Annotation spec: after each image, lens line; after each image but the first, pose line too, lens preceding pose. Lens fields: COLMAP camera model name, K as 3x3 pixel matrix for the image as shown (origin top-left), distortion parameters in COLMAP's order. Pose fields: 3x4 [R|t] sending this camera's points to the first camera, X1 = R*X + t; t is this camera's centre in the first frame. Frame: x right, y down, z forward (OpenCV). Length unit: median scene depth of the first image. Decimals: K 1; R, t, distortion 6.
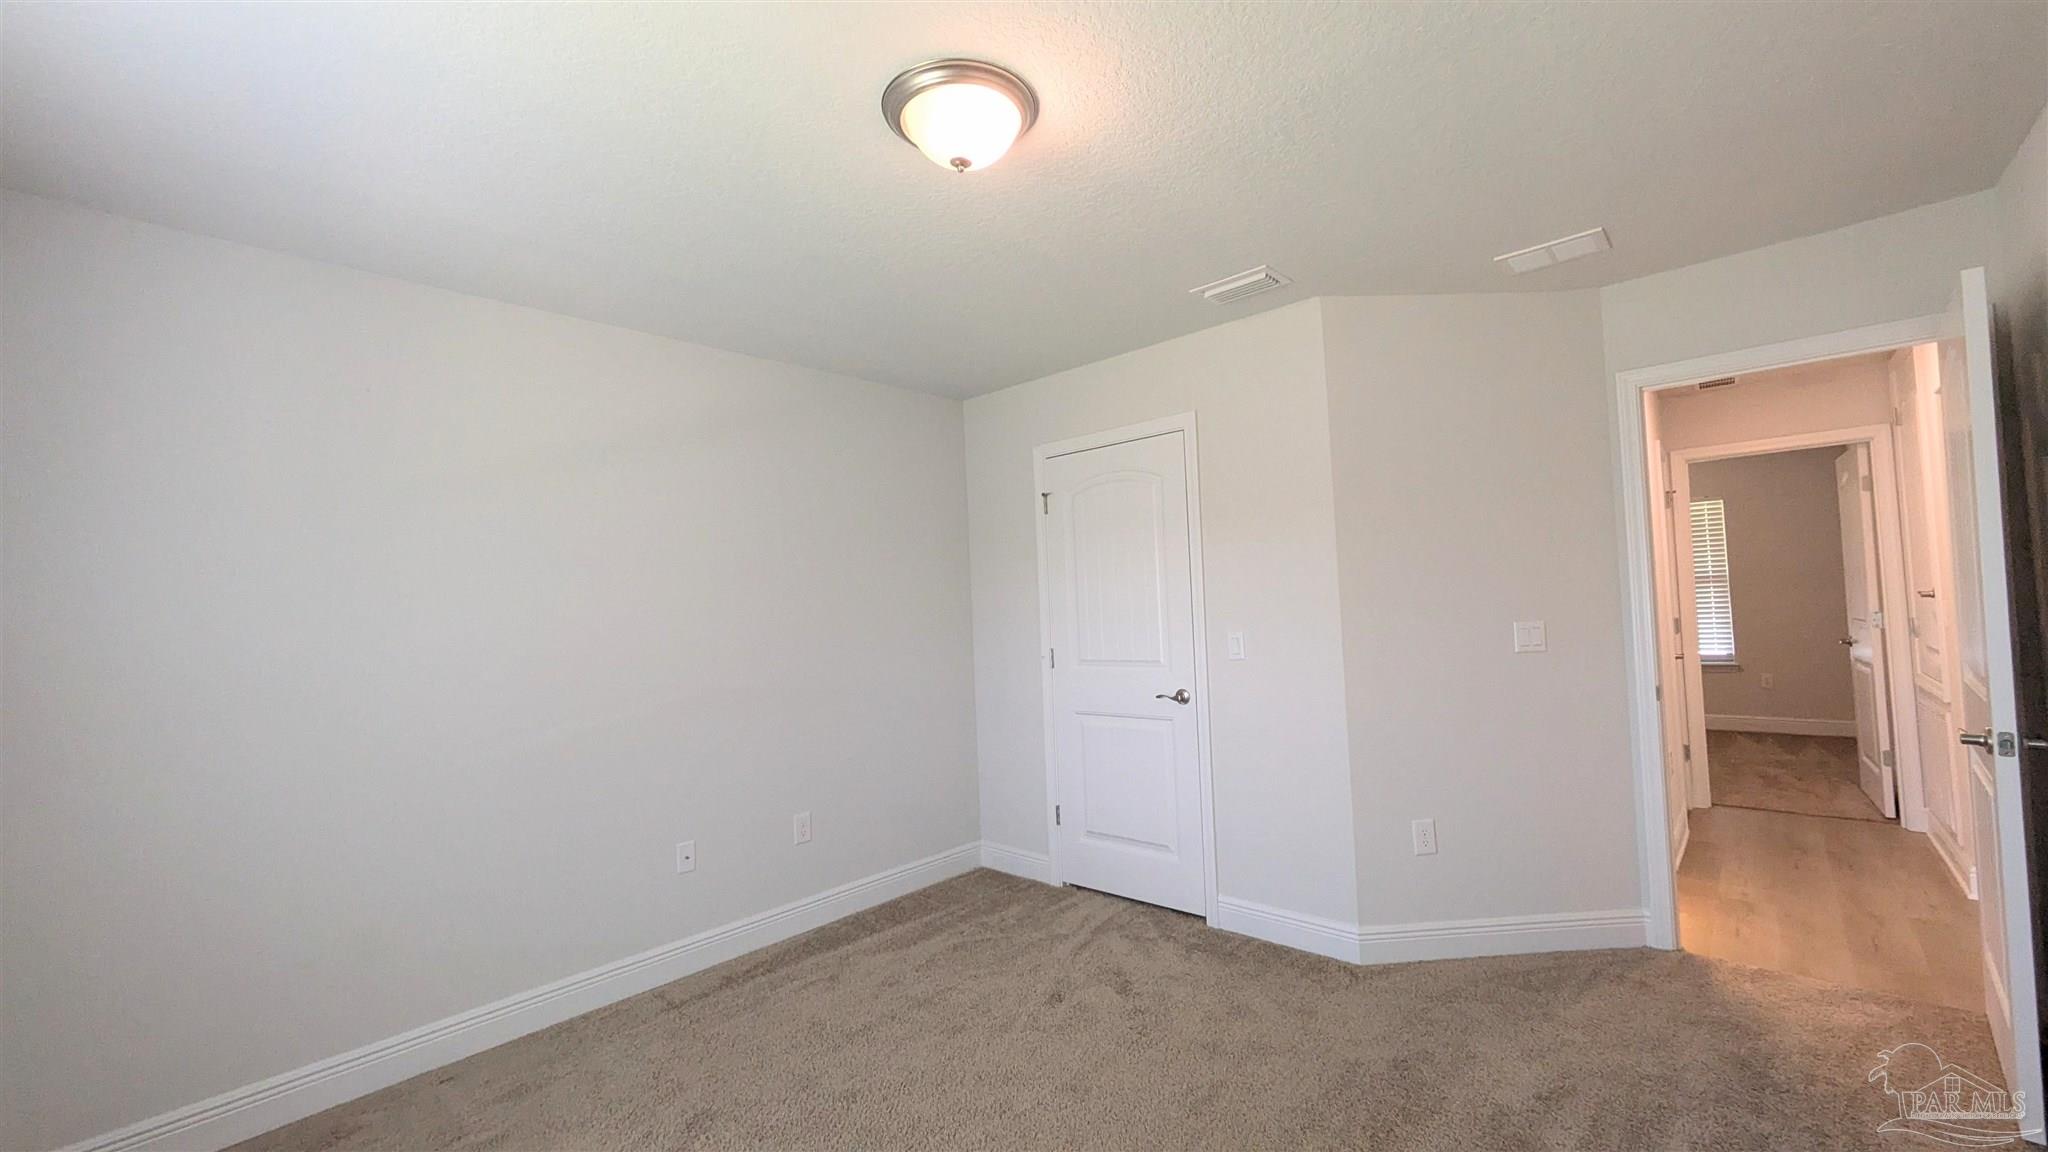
lens RADIAL K [[805.4, 0, 1026.8], [0, 805.4, 579.1], [0, 0, 1]] dist [0.001369, 0.000204]
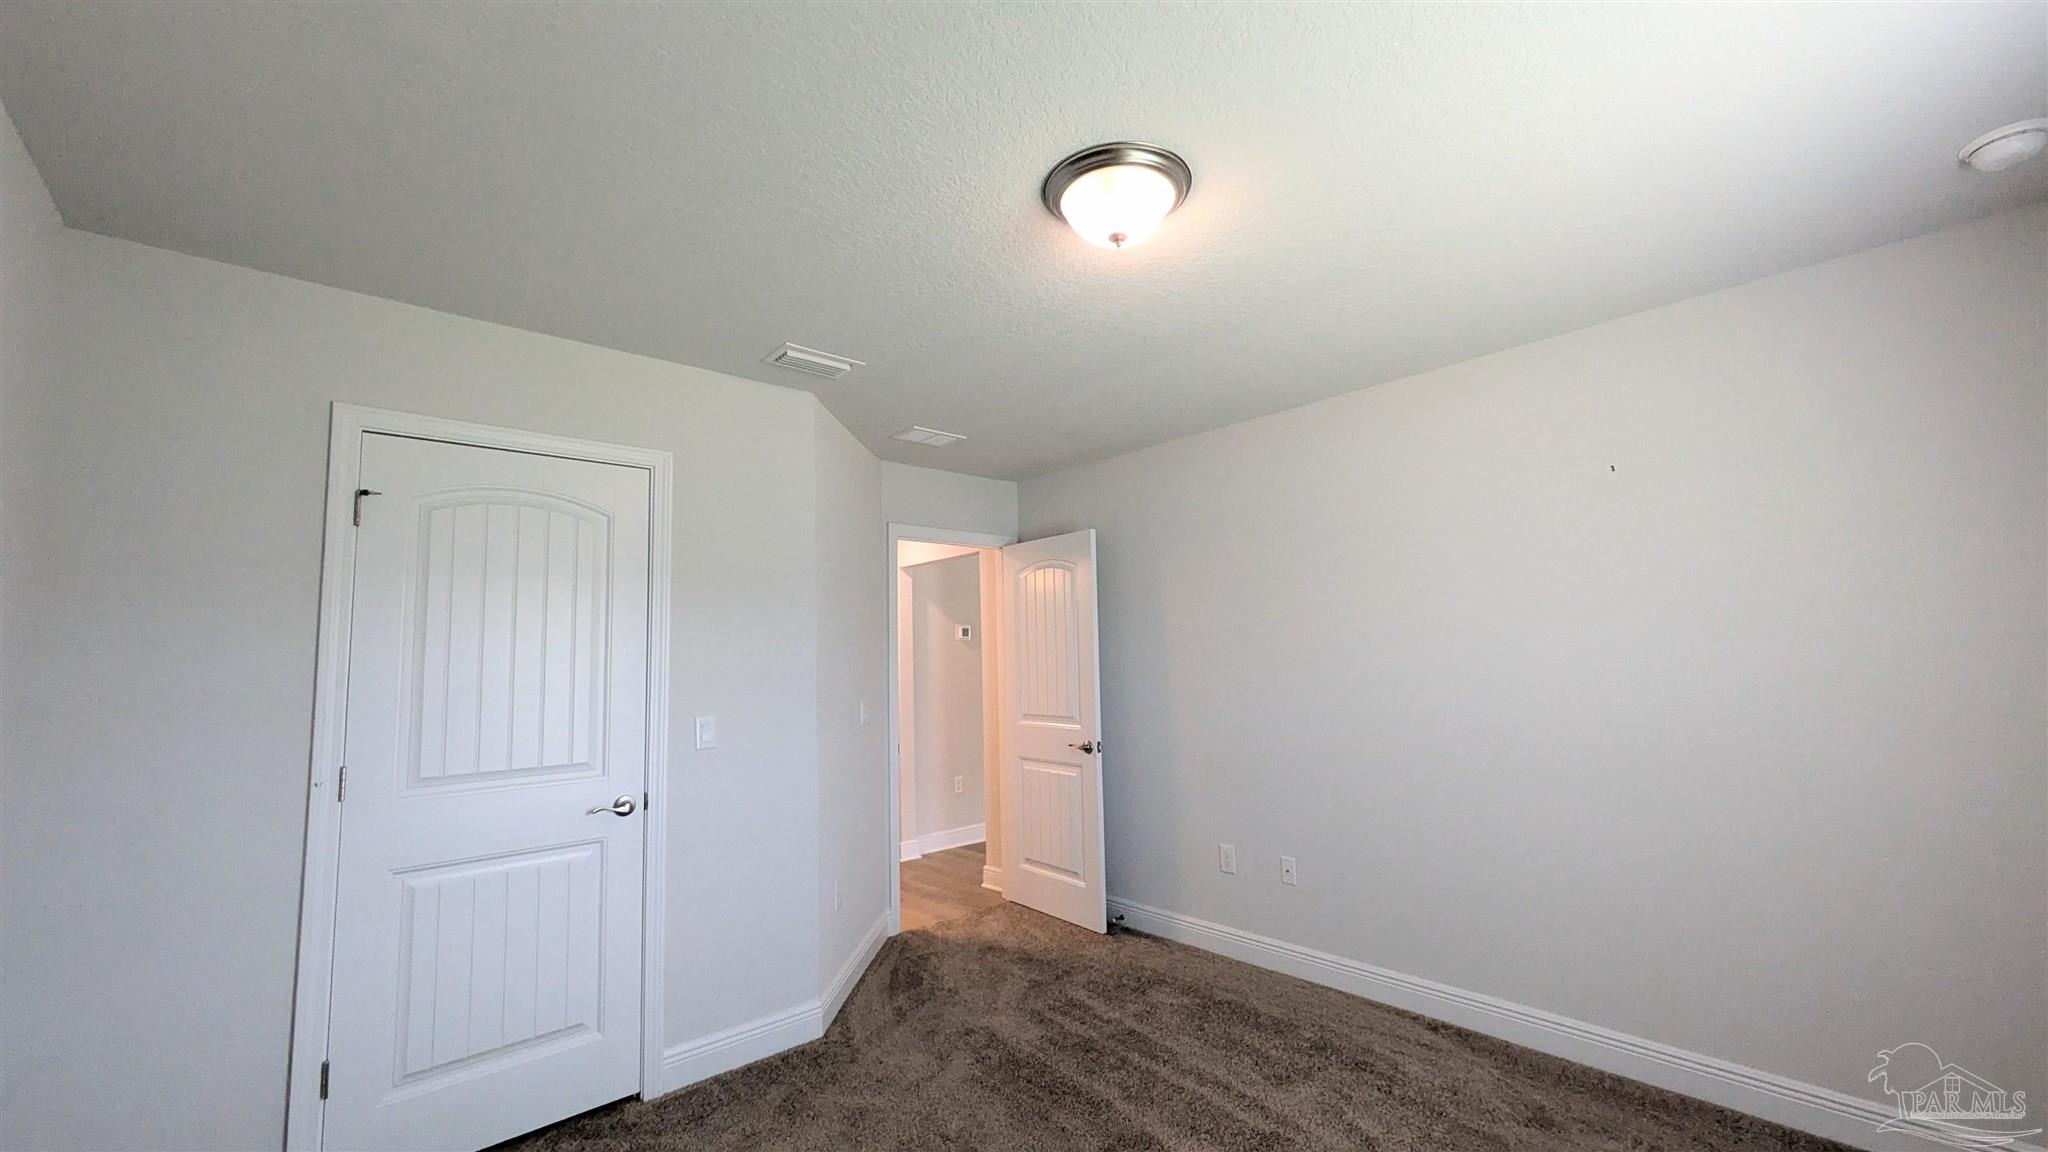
lens RADIAL K [[805.4, 0, 1026.8], [0, 805.4, 579.1], [0, 0, 1]] dist [0.001369, 0.000204]
pose [[0.100114, 0.142145, 0.984770, -0.605466], [-0.007689, 0.989824, -0.142092, 0.041655], [-0.994946, 0.006653, 0.100188, 0.584876]]
